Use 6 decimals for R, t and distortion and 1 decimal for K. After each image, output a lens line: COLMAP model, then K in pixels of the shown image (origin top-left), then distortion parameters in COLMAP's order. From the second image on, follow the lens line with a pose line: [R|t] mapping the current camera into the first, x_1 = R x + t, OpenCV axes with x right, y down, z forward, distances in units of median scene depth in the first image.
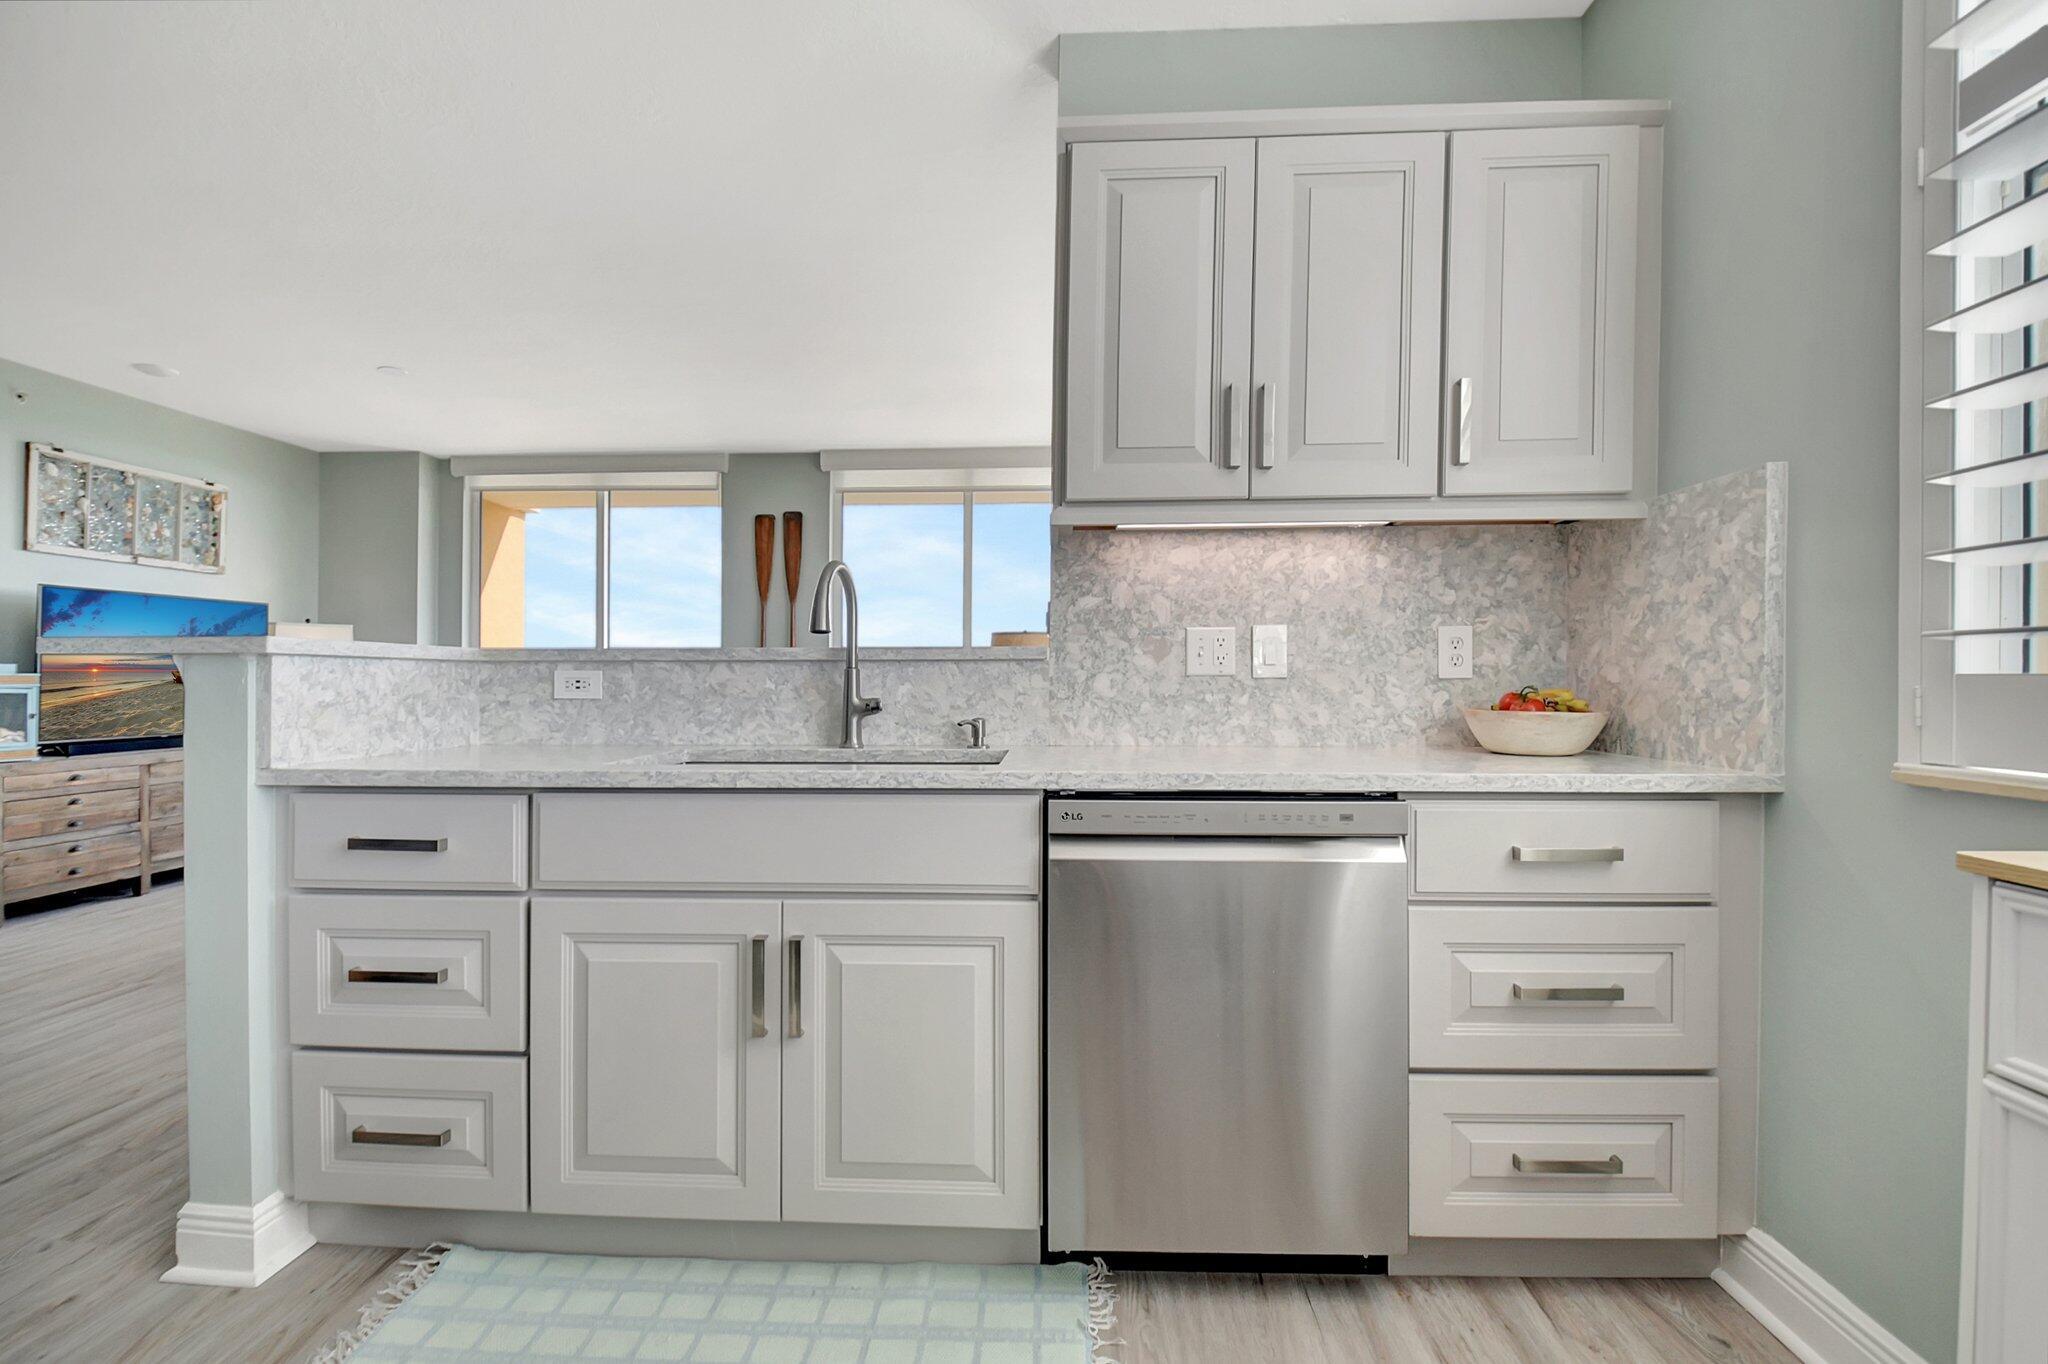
lens RADIAL K [[907.4, 0, 1002.2], [0, 907.4, 676.7], [0, 0, 1]] dist [-0.009030, -0.012294]
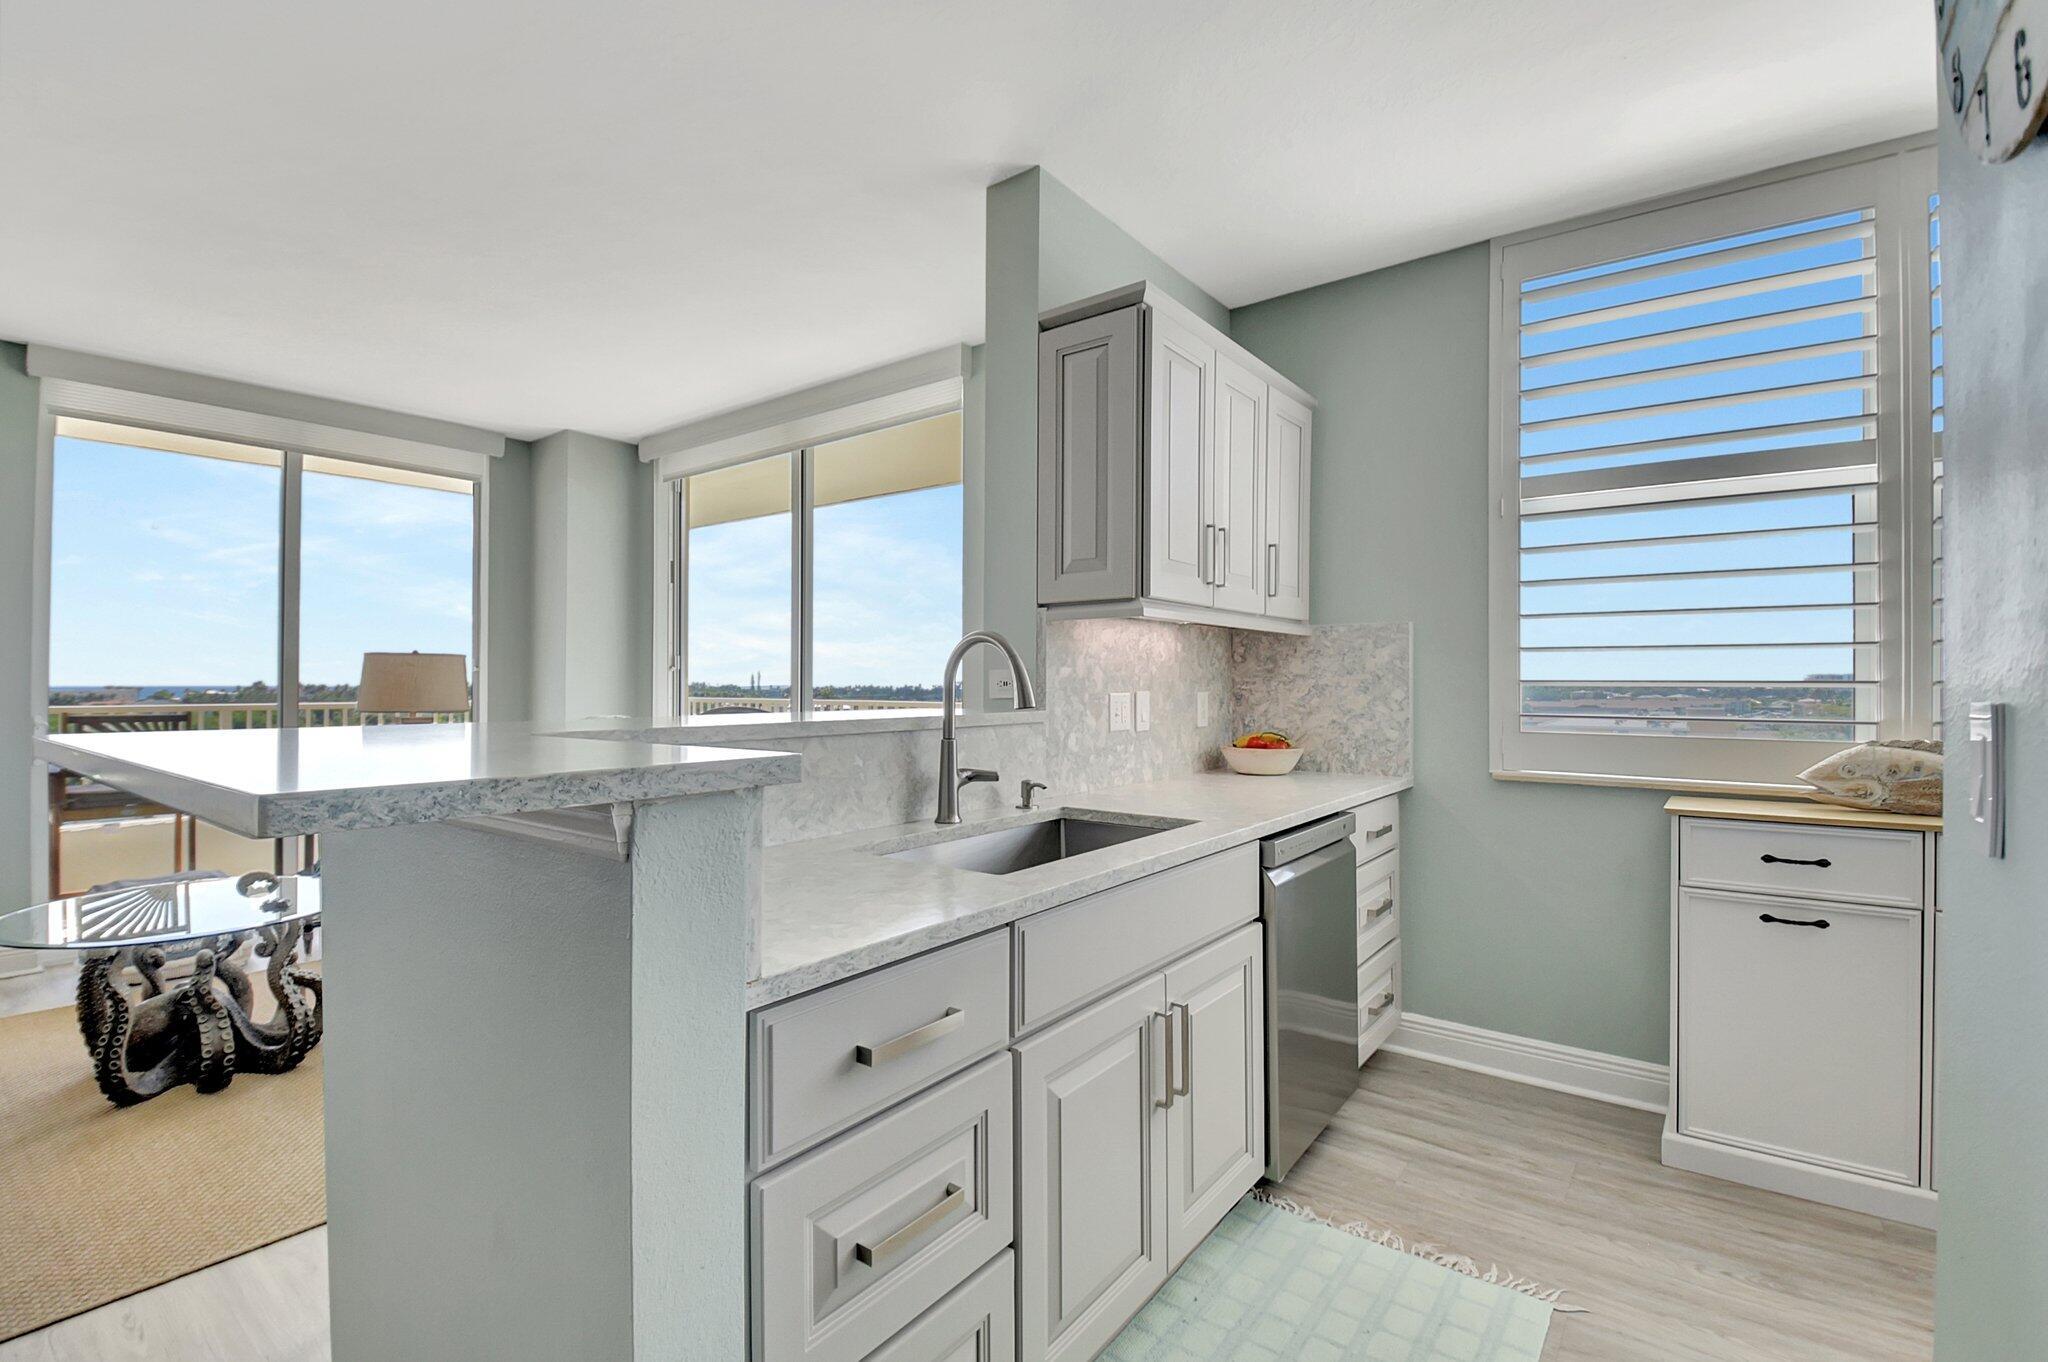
lens RADIAL K [[907.4, 0, 1029.1], [0, 907.4, 661.9], [0, 0, 1]] dist [-0.009030, -0.012294]
pose [[0.560543, 0.023470, 0.827793, -0.917670], [-0.005000, 0.999676, -0.024957, -0.067194], [-0.828110, 0.009851, 0.560478, 0.399054]]
